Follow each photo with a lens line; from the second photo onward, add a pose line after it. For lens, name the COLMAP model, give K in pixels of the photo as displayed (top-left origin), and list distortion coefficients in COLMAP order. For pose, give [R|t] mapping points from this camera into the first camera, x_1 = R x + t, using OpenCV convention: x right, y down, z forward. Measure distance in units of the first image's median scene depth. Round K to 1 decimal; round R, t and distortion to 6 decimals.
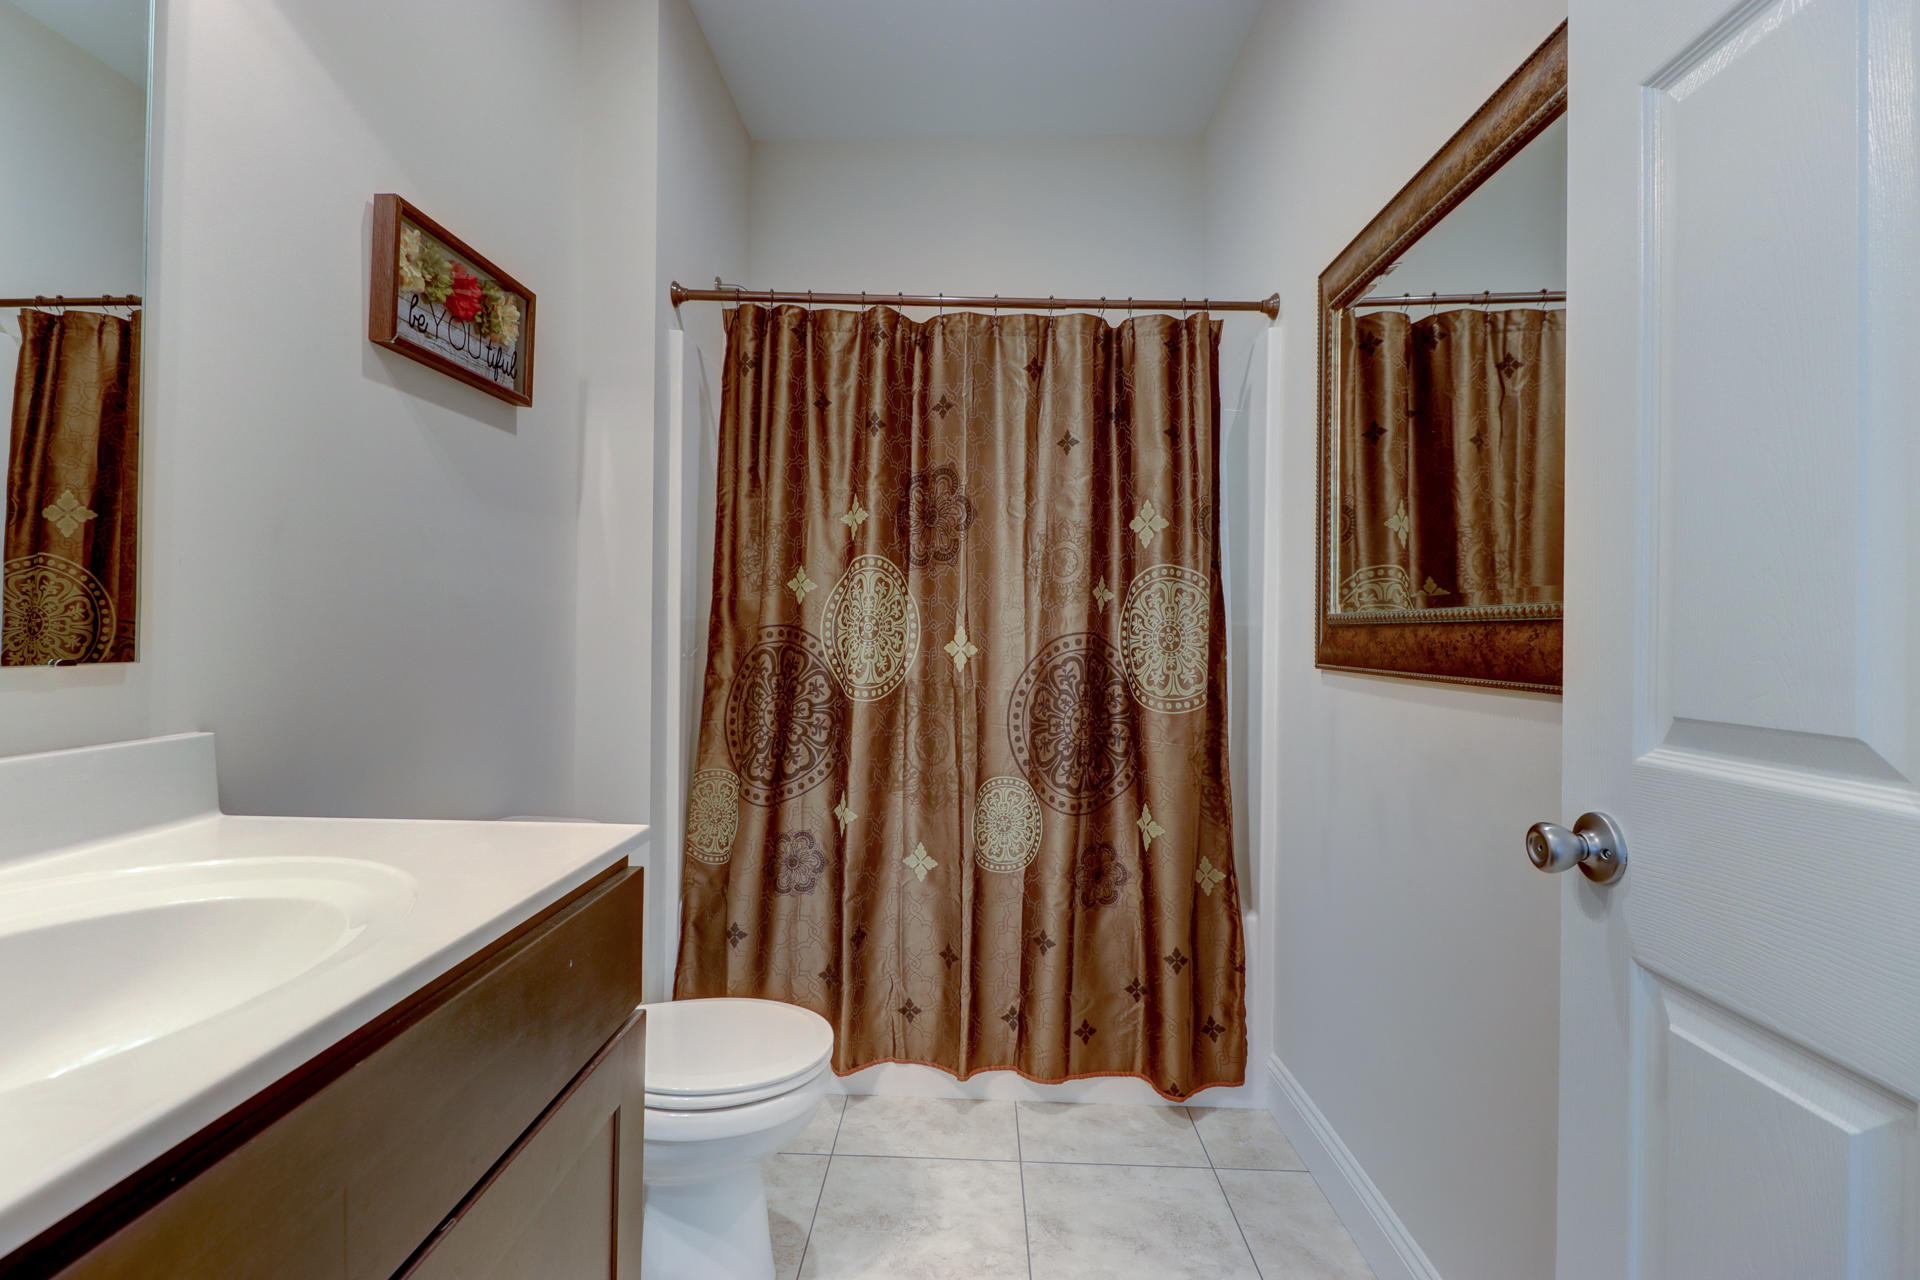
lens RADIAL K [[895.3, 0, 953.1], [0, 895.3, 646.4], [0, 0, 1]] dist [-0.001115, -0.014853]
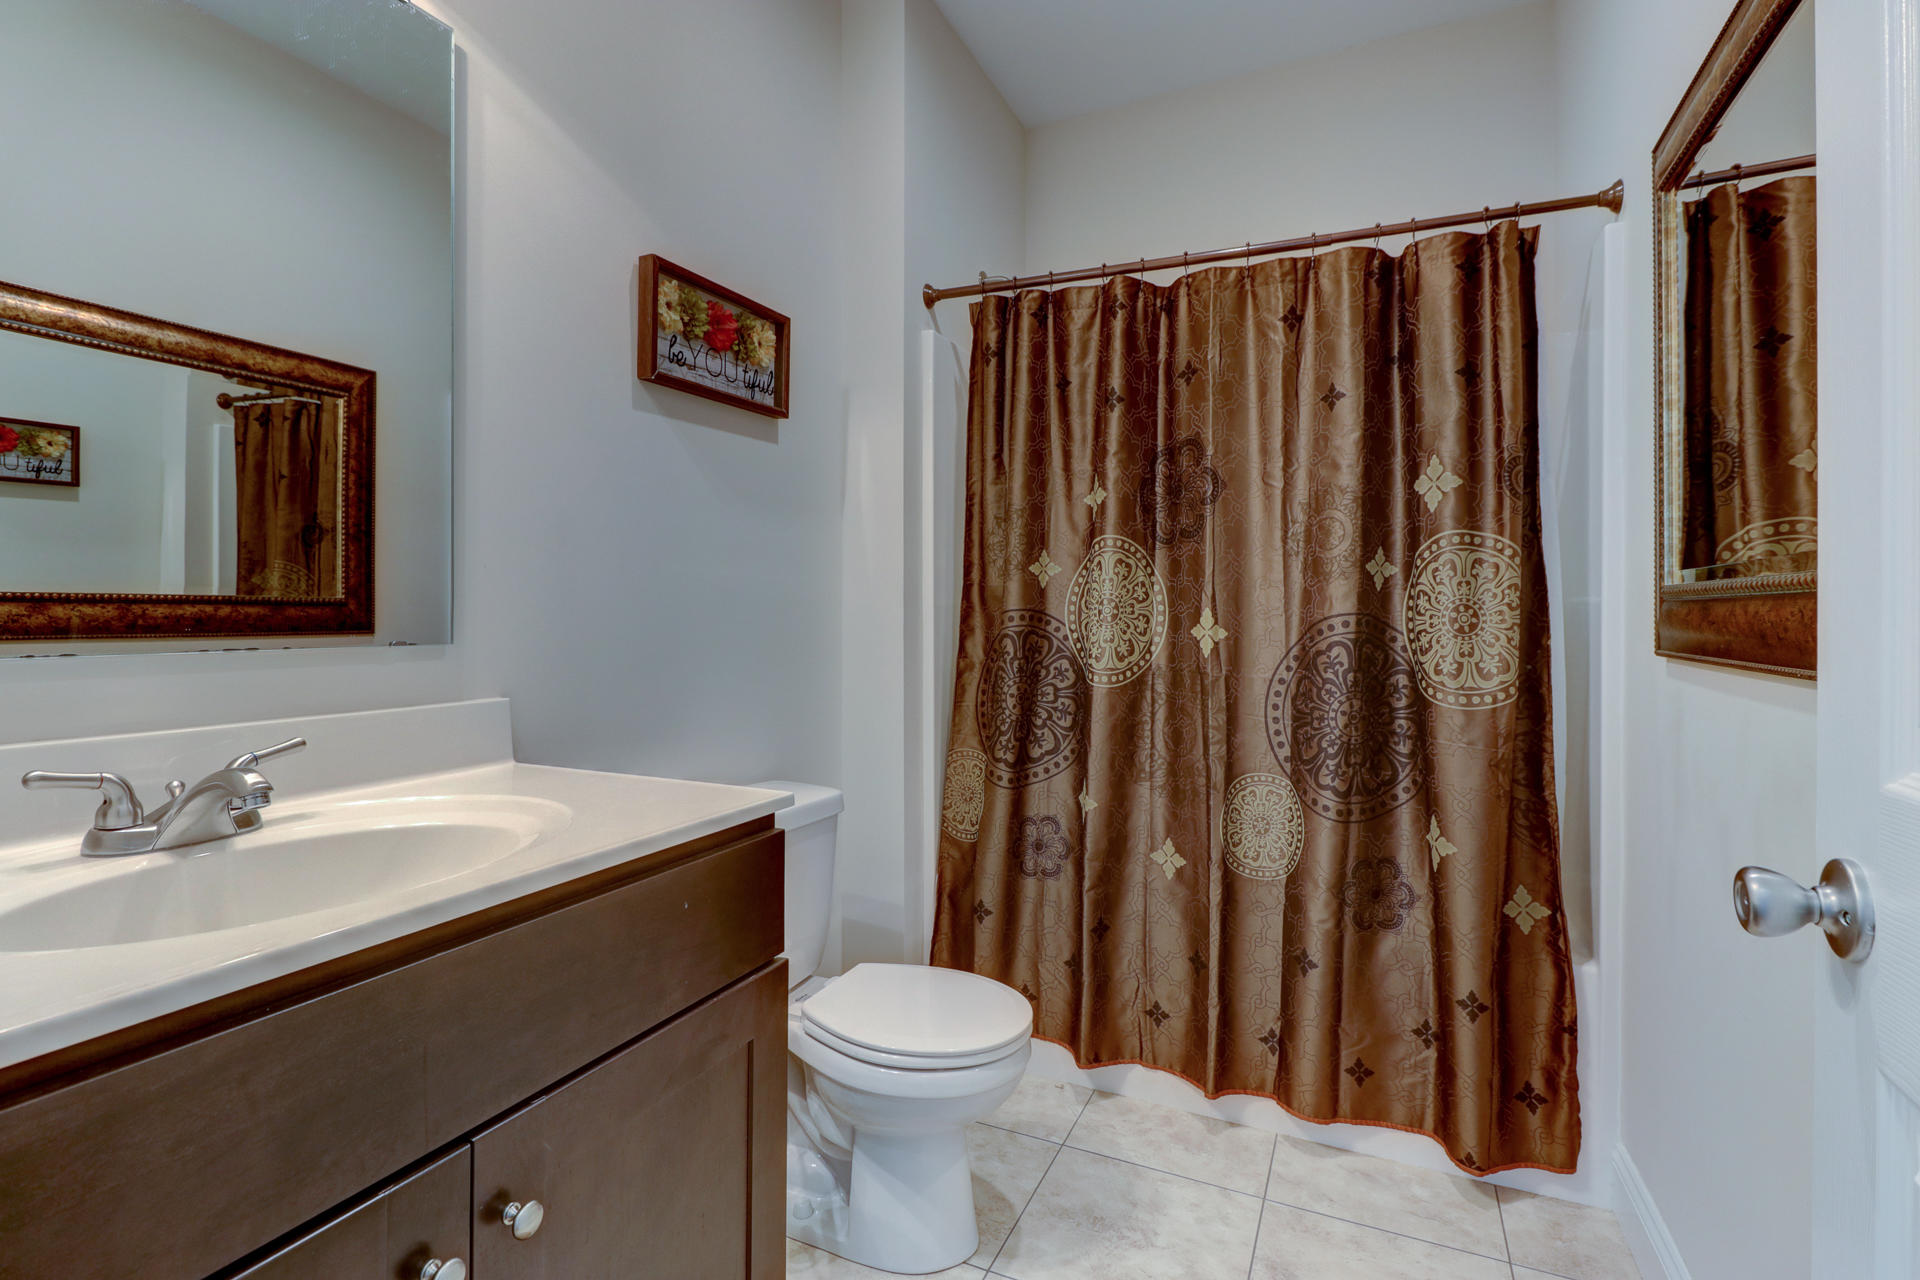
lens RADIAL K [[906.1, 0, 899.1], [0, 906.1, 634.3], [0, 0, 1]] dist [0.001949, -0.014848]
pose [[0.909520, -0.001874, -0.415655, 0.107548], [0.003107, 0.999993, 0.002290, 0.001526], [0.415648, -0.003374, 0.909519, 0.015315]]
